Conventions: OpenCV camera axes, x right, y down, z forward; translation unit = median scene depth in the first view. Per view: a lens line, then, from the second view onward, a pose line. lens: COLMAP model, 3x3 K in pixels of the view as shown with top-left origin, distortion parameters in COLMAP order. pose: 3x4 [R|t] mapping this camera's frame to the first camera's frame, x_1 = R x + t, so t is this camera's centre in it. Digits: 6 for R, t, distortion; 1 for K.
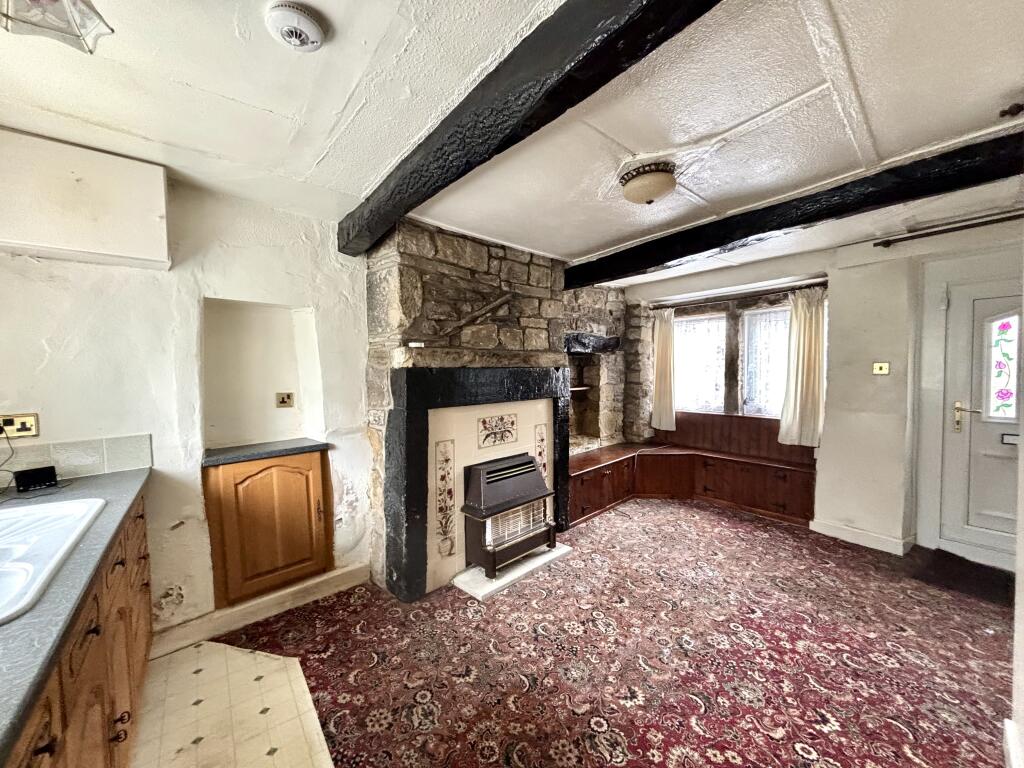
lens RADIAL K [[409.4, 0, 509.7], [0, 409.4, 381.6], [0, 0, 1]] dist [-0.001304, -0.008391]
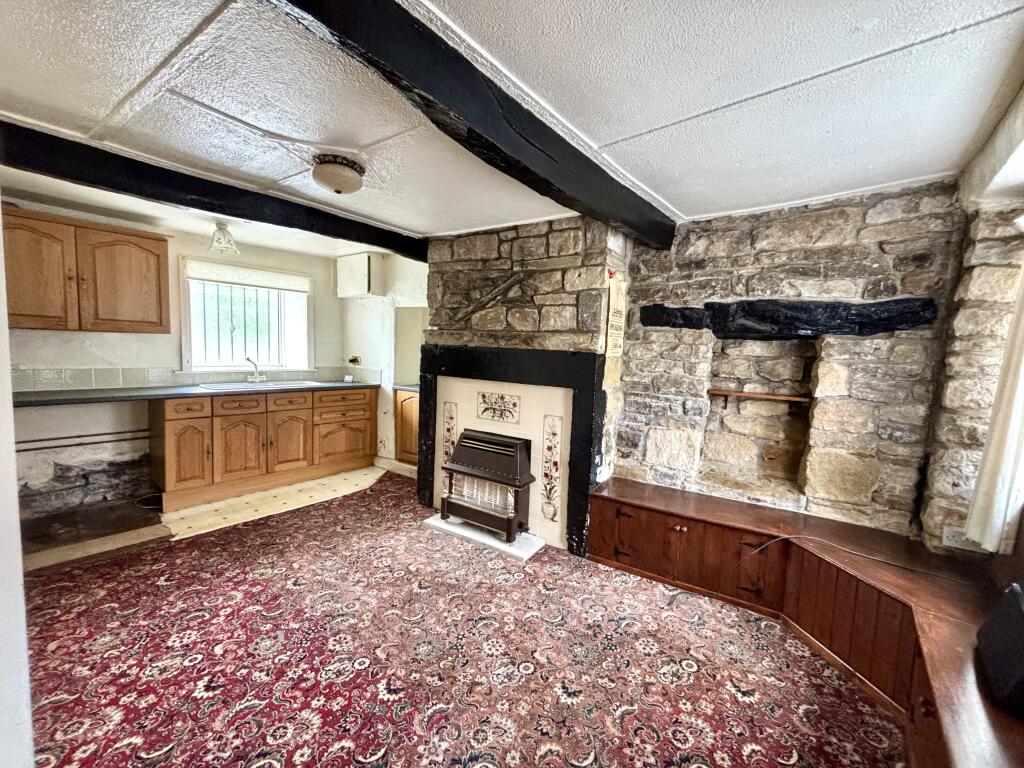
lens RADIAL K [[409.4, 0, 509.7], [0, 409.4, 381.6], [0, 0, 1]] dist [-0.001304, -0.008391]
pose [[0.220995, 0.107111, -0.969375, 1.074592], [-0.072112, 0.993025, 0.093285, -0.051563], [0.972605, 0.049288, 0.227178, 0.847051]]
